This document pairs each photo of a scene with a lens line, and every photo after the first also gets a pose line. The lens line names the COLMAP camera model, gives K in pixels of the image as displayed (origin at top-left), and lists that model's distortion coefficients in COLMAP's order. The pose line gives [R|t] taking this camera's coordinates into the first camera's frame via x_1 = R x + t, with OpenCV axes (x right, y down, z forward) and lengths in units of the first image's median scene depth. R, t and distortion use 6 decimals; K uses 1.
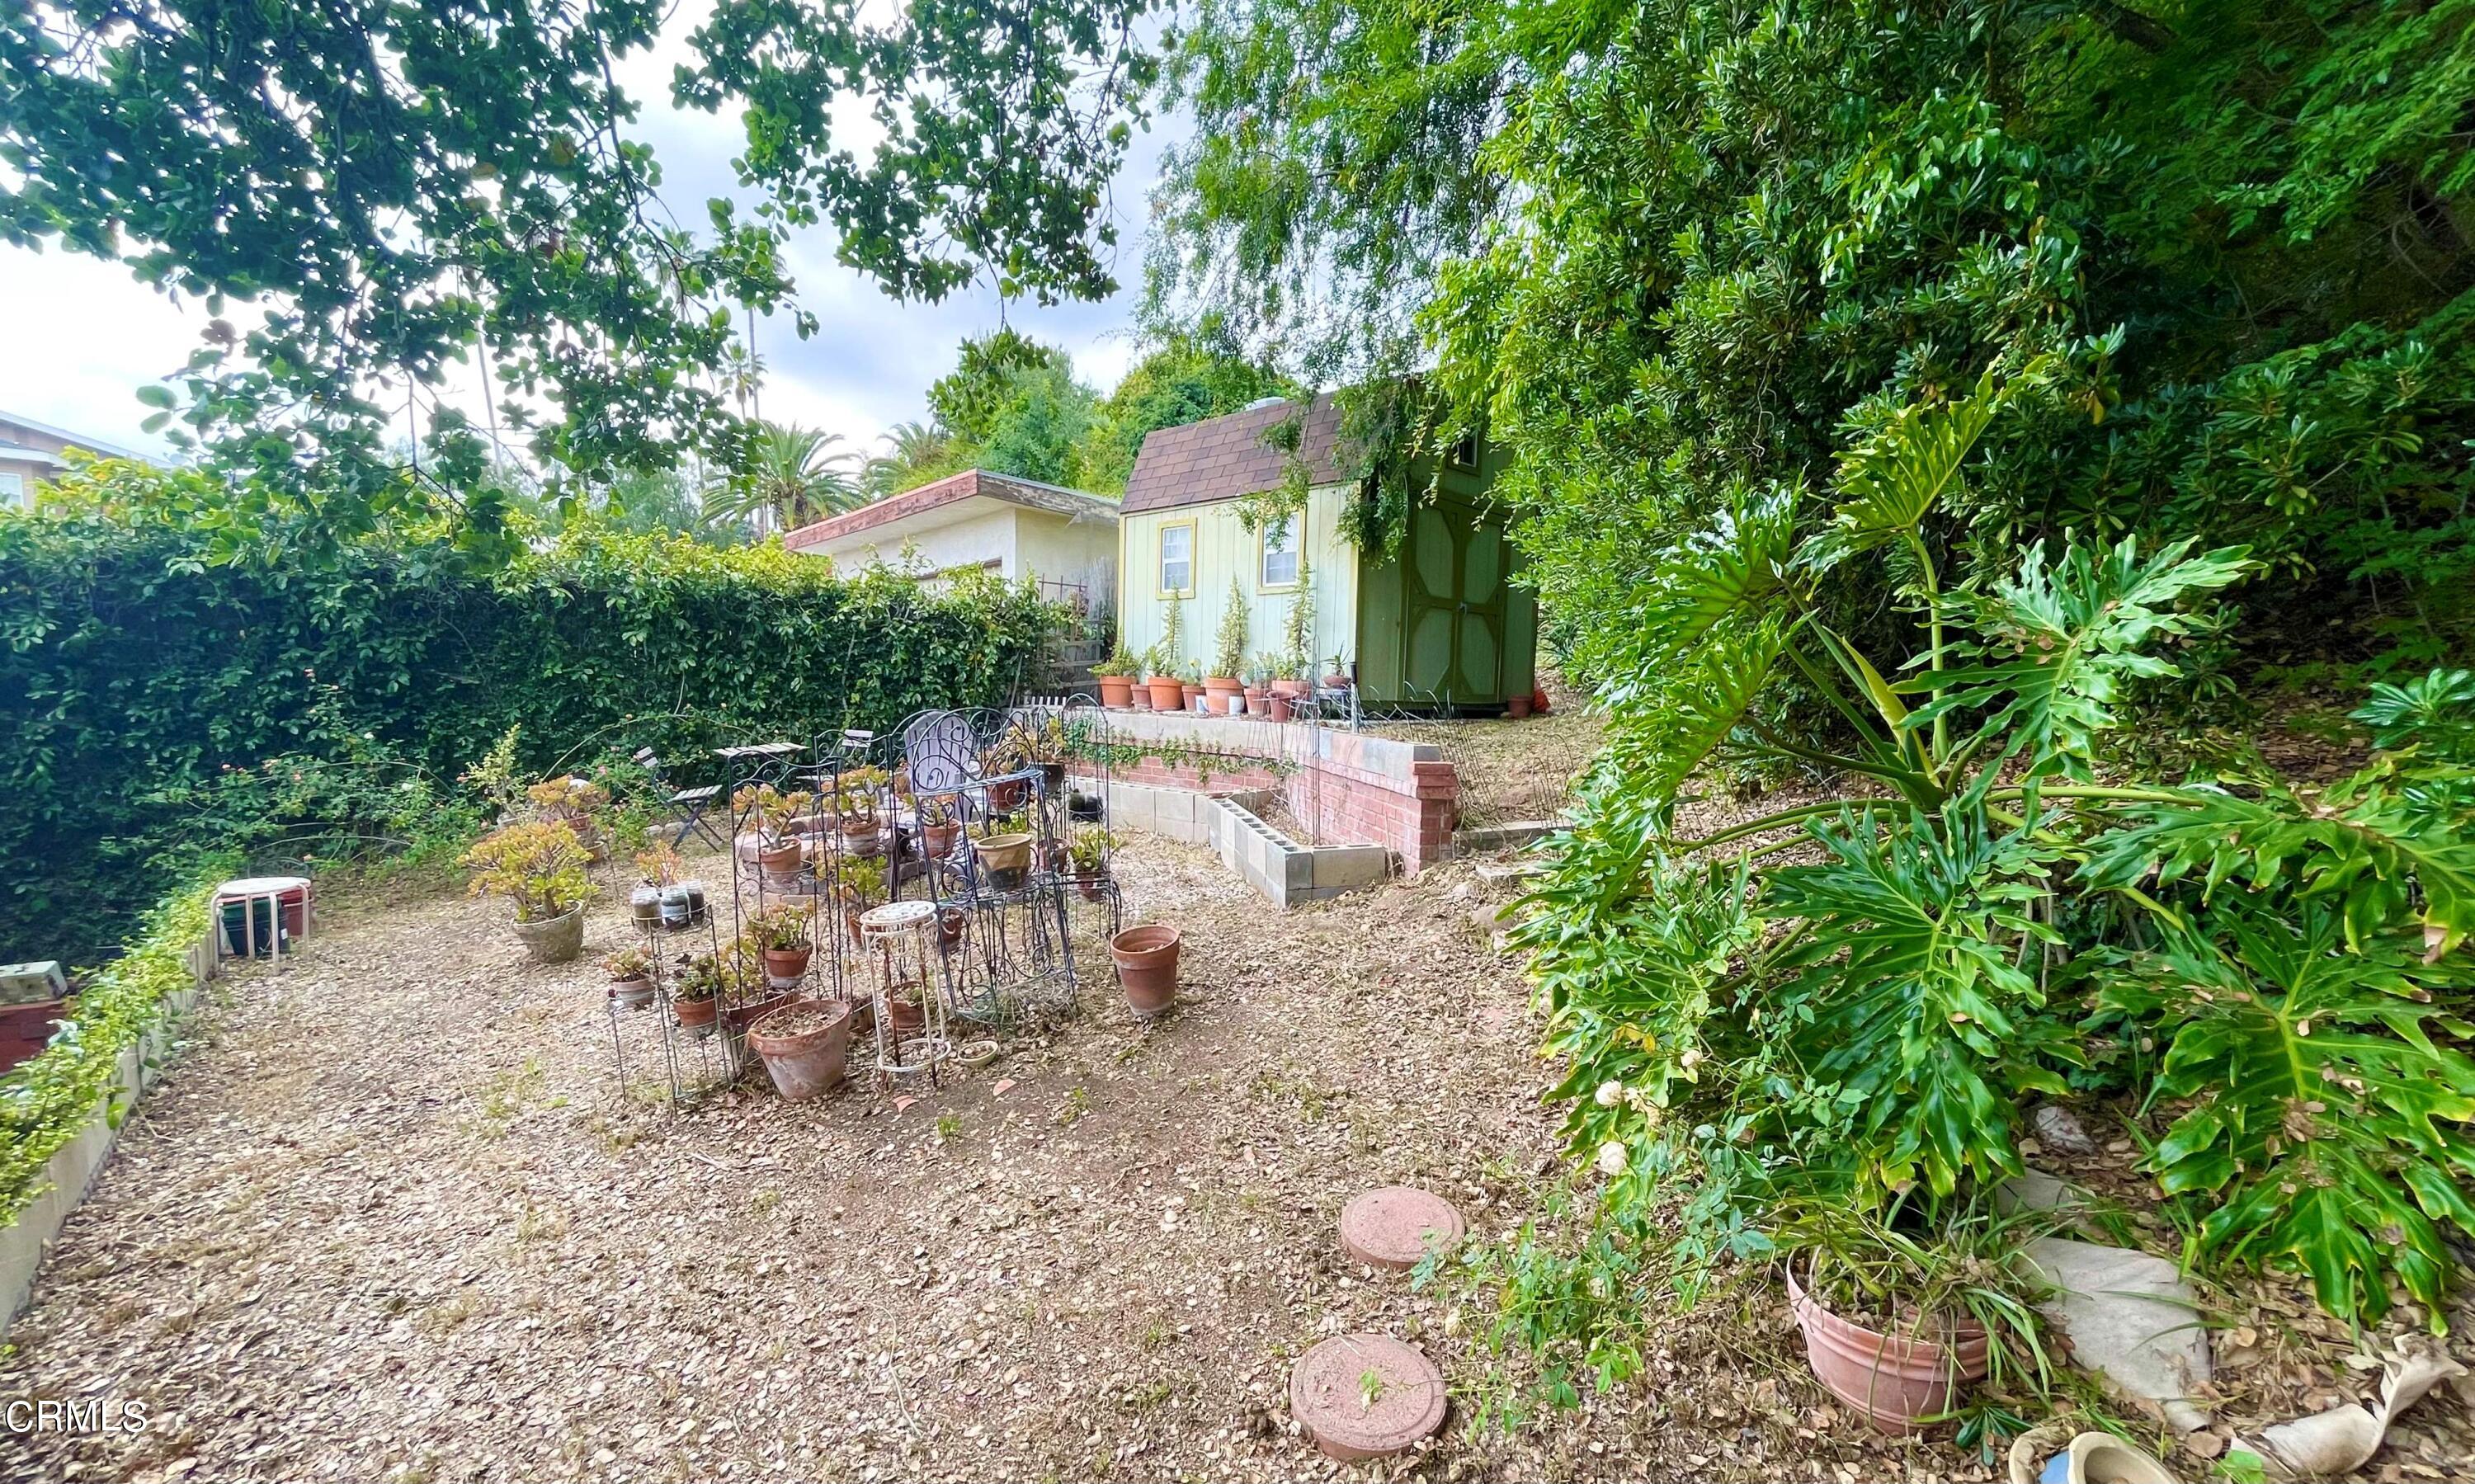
lens RADIAL K [[990.5, 0, 1238.7], [0, 990.5, 681.1], [0, 0, 1]] dist [0.001524, -0.000088]
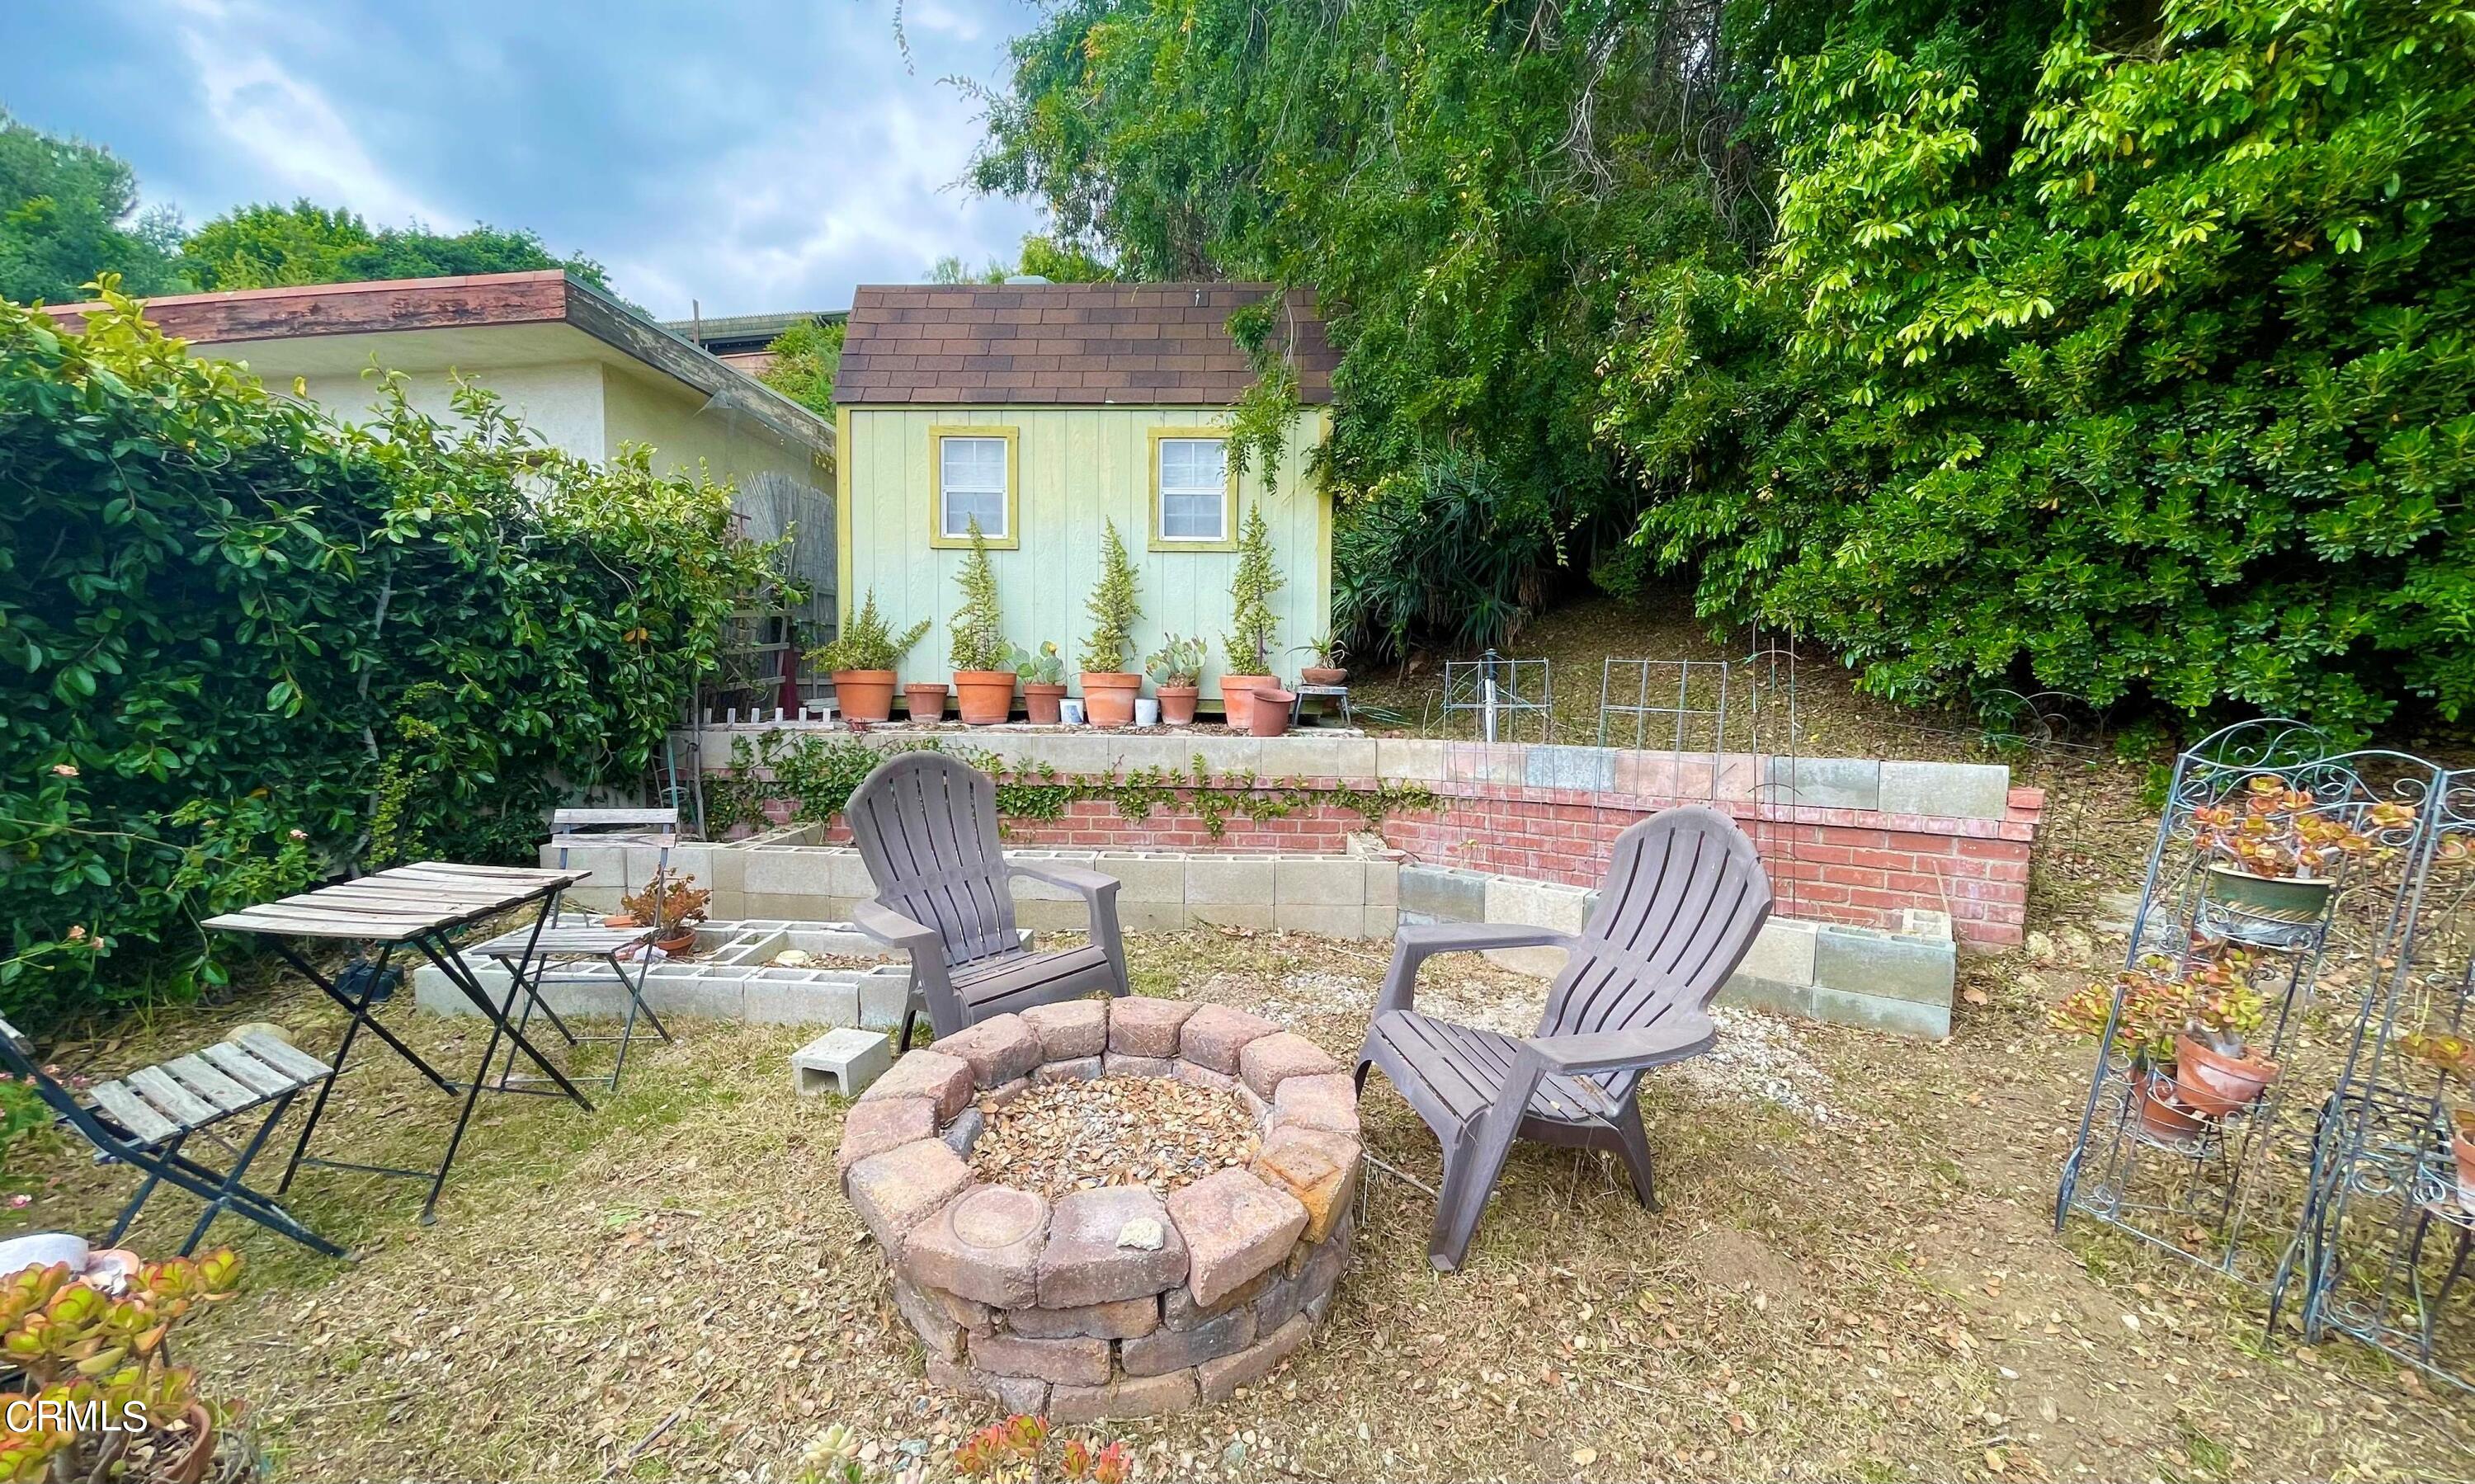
lens RADIAL K [[990.5, 0, 1238.7], [0, 990.5, 681.1], [0, 0, 1]] dist [0.001524, -0.000088]
pose [[0.765021, -0.014576, 0.643840, -0.380910], [0.007444, 0.999877, 0.013791, -0.005277], [-0.643962, -0.005757, 0.765036, 0.436988]]
